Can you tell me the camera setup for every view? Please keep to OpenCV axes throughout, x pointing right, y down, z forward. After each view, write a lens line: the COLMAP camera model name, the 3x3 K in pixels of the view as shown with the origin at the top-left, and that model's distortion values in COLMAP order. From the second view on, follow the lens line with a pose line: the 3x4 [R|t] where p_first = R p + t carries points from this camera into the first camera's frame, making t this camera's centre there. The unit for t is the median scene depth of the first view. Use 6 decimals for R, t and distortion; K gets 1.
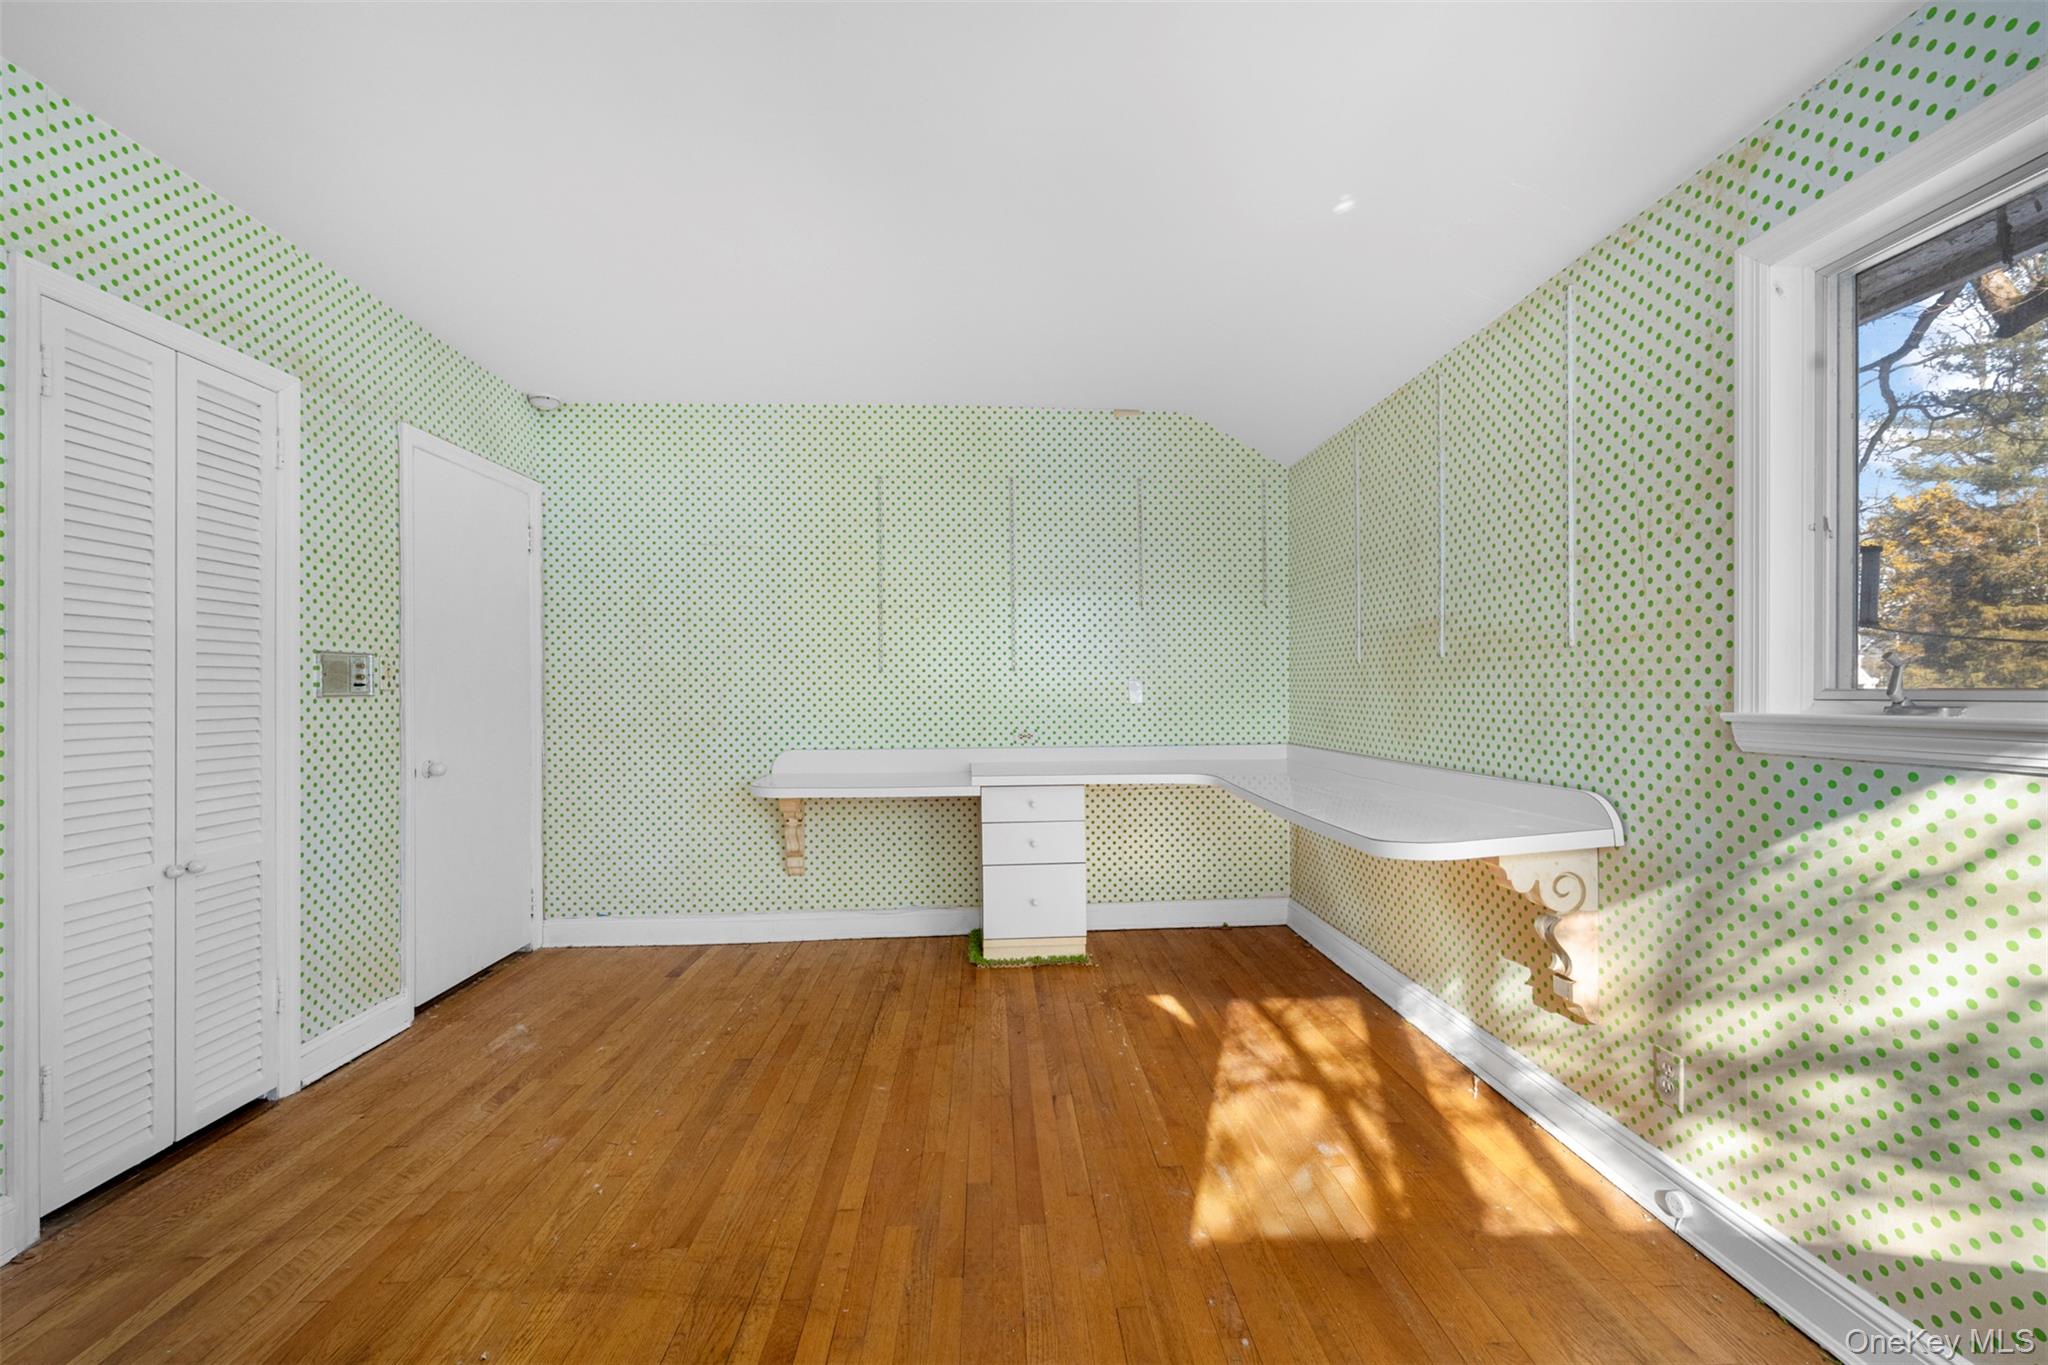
lens RADIAL K [[832.5, 0, 1026.4], [0, 832.5, 680.6], [0, 0, 1]] dist [-0.000757, 0.000068]
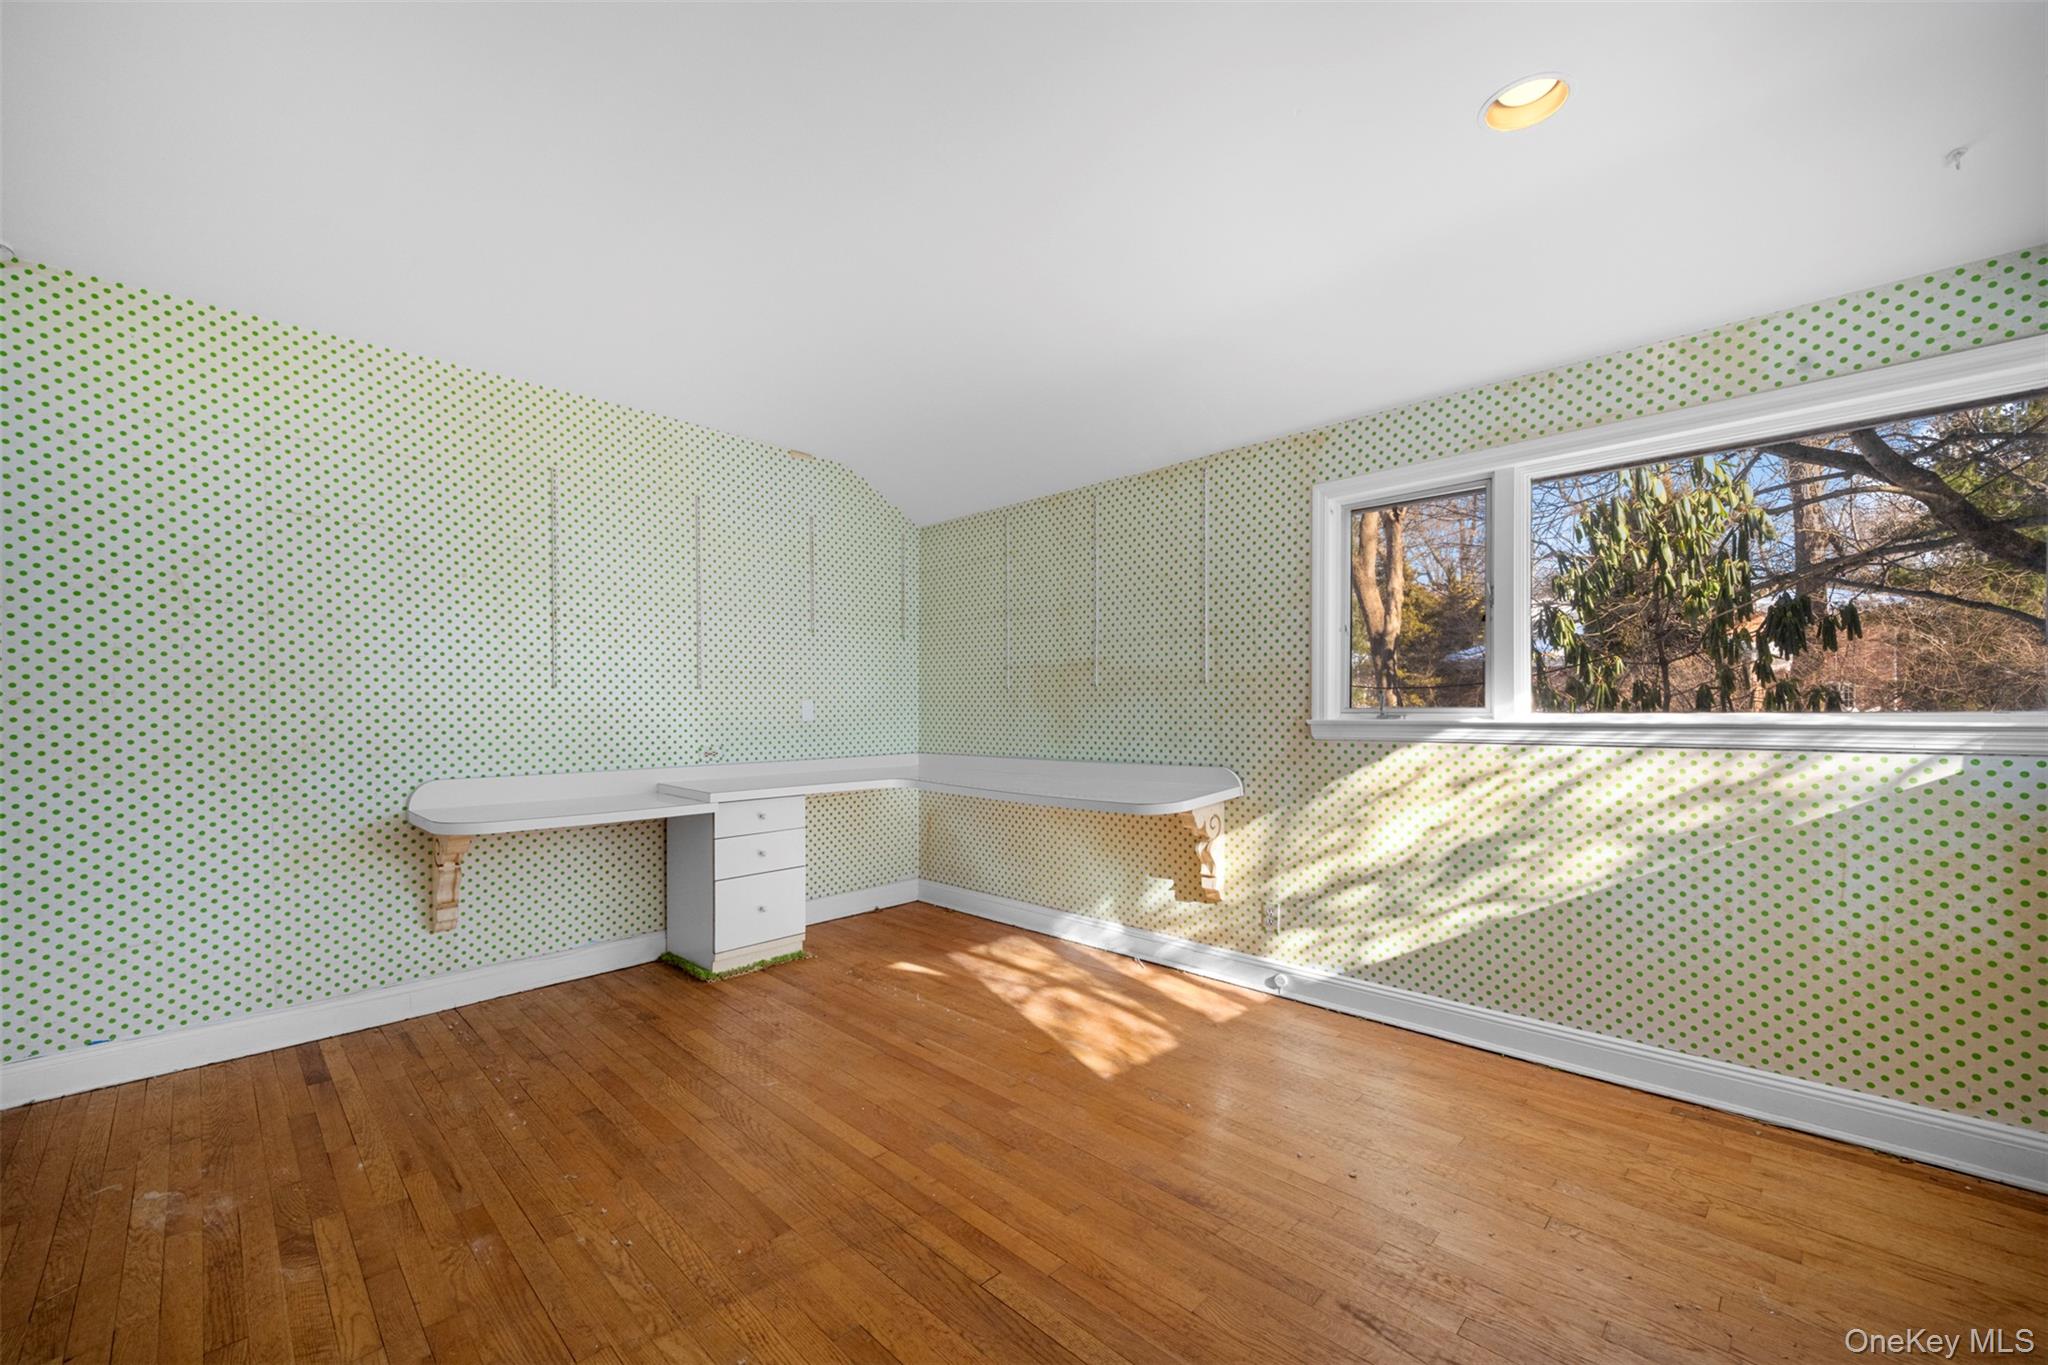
lens RADIAL K [[806.6, 0, 1023.0], [0, 806.6, 708.5], [0, 0, 1]] dist [0.001479, -0.000055]
pose [[0.739020, 0.002770, 0.673677, -0.584795], [-0.008457, 0.999951, 0.005166, 0.004953], [-0.673630, -0.009515, 0.739008, 0.028330]]
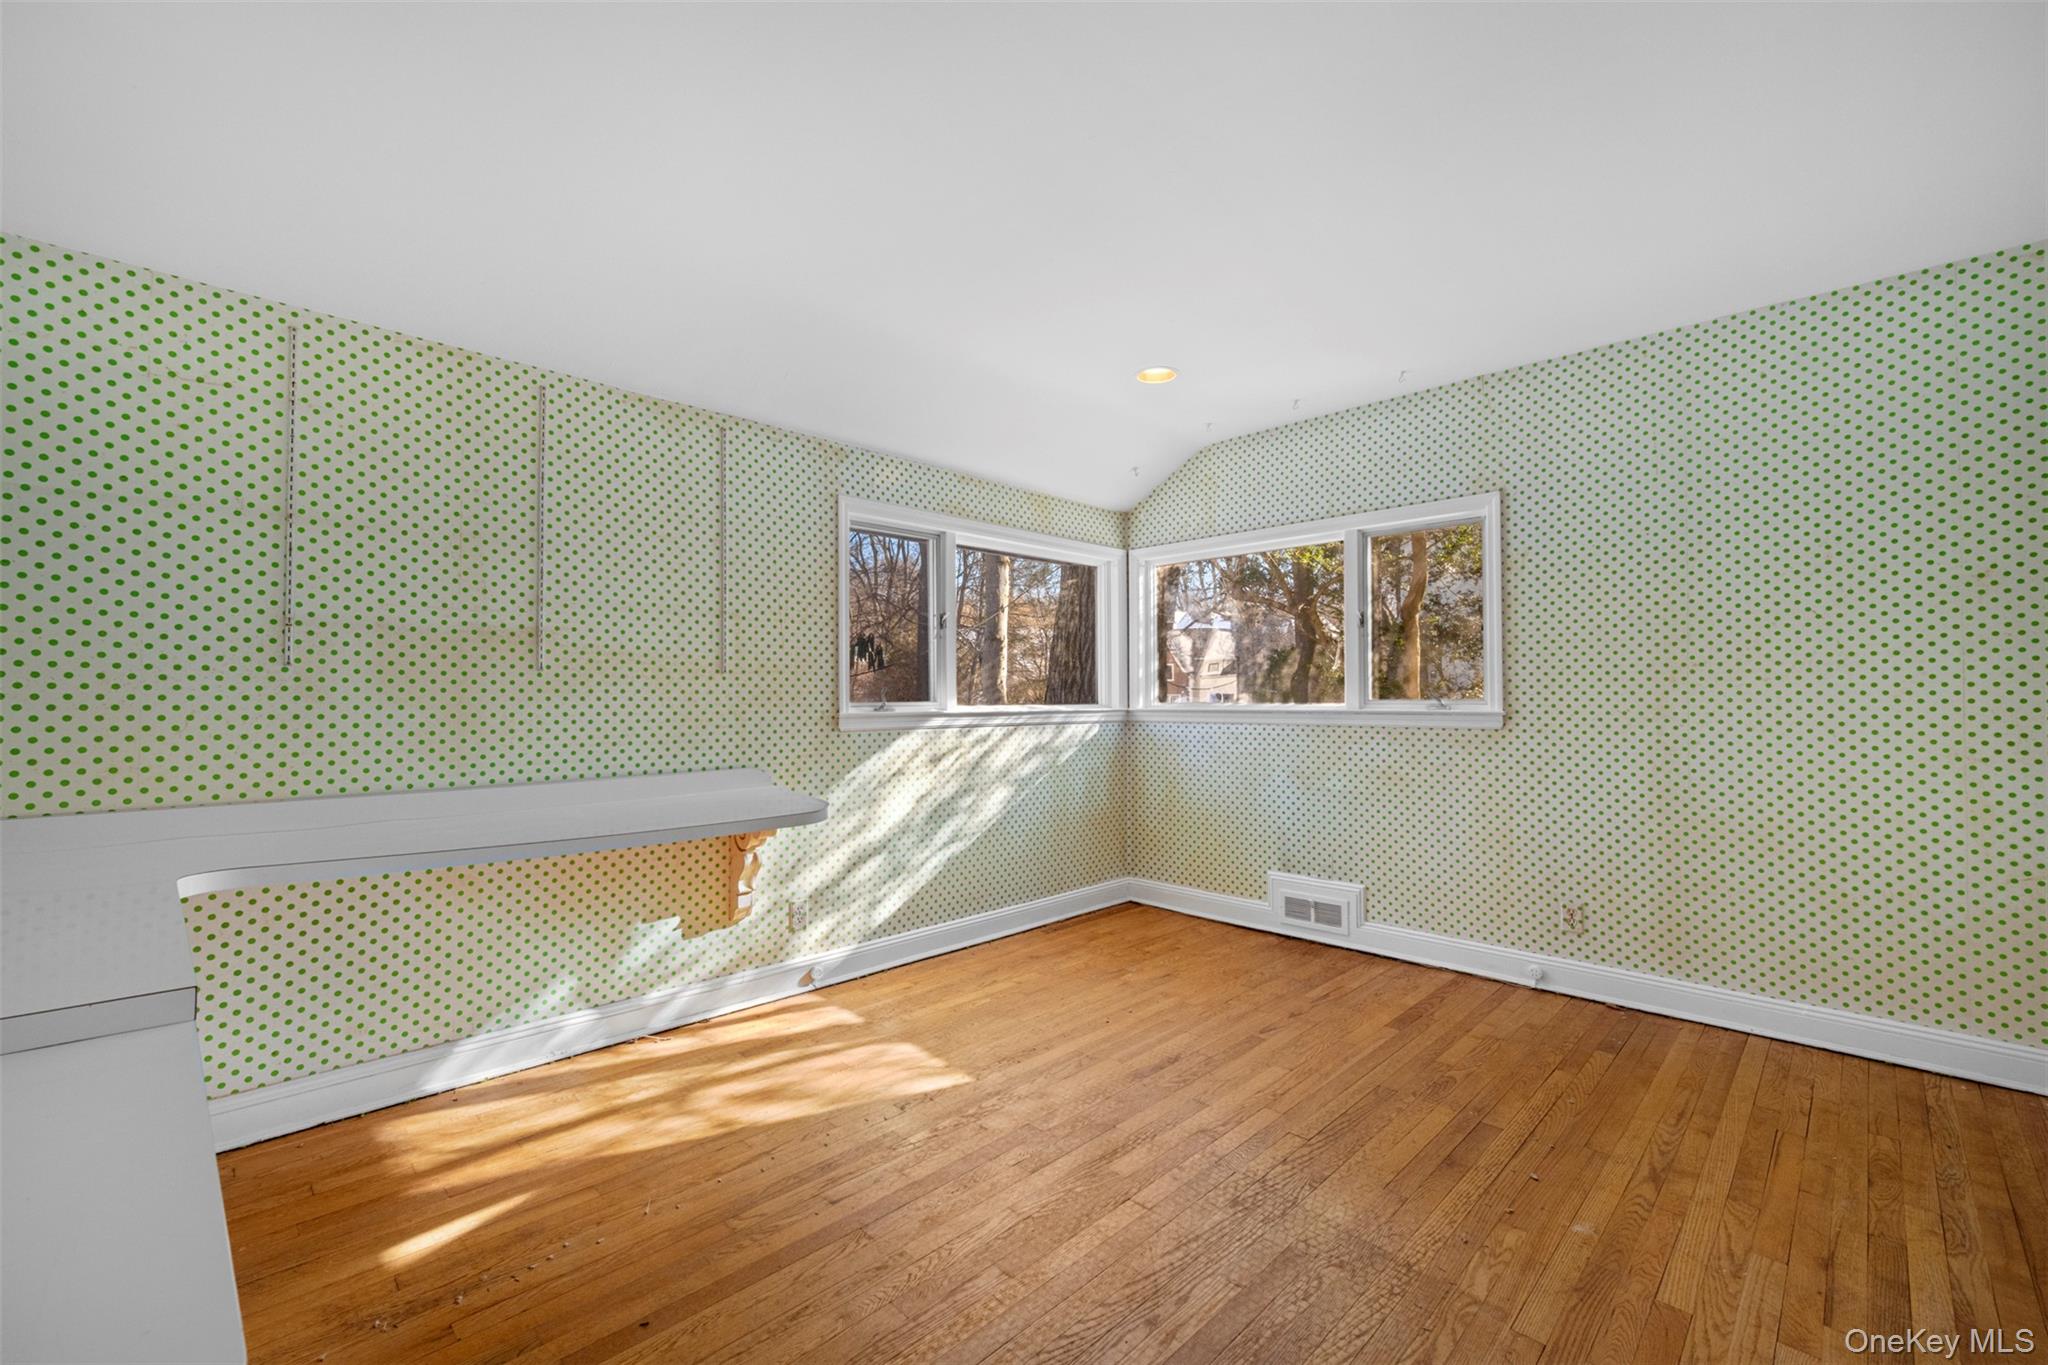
lens RADIAL K [[851.3, 0, 1013.3], [0, 851.3, 676.2], [0, 0, 1]] dist [-0.002055, -0.000219]
pose [[-0.662455, 0.021505, 0.748793, -0.650267], [-0.007946, 0.999330, -0.035730, 0.011565], [-0.749060, -0.029619, -0.661840, 1.296964]]
